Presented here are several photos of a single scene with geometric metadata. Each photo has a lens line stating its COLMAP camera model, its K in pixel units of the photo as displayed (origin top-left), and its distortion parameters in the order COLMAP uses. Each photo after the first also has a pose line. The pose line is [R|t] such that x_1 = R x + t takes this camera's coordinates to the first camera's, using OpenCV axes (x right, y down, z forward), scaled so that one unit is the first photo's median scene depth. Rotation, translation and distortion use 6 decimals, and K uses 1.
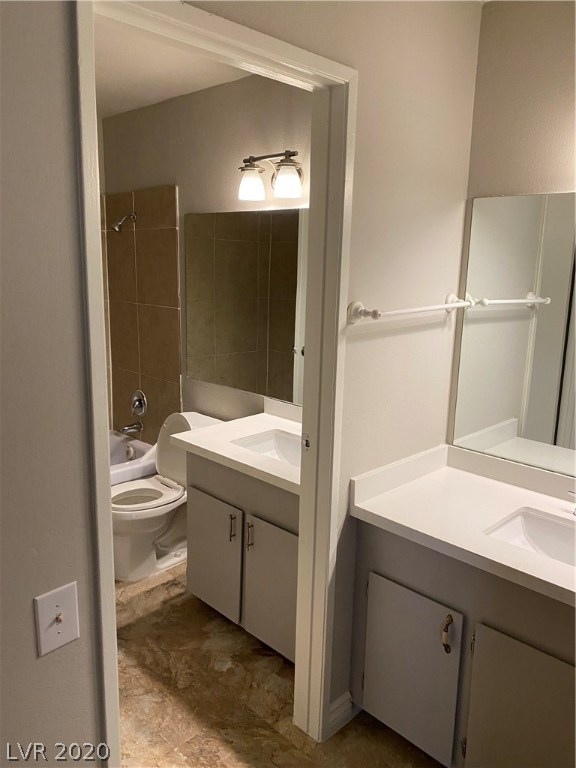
lens RADIAL K [[588.7, 0, 287.1], [0, 588.7, 384.0], [0, 0, 1]] dist [0.020302, -0.019316]
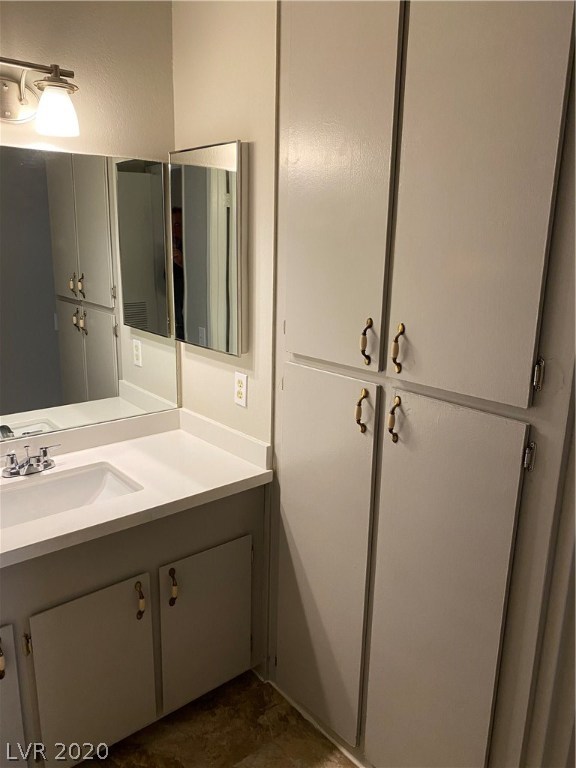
lens RADIAL K [[588.7, 0, 286.2], [0, 588.7, 386.0], [0, 0, 1]] dist [0.020302, -0.019316]
pose [[0.081705, -0.267346, 0.960130, -0.563550], [0.183768, 0.950875, 0.249131, -0.127616], [-0.979568, 0.156087, 0.126821, 0.551203]]
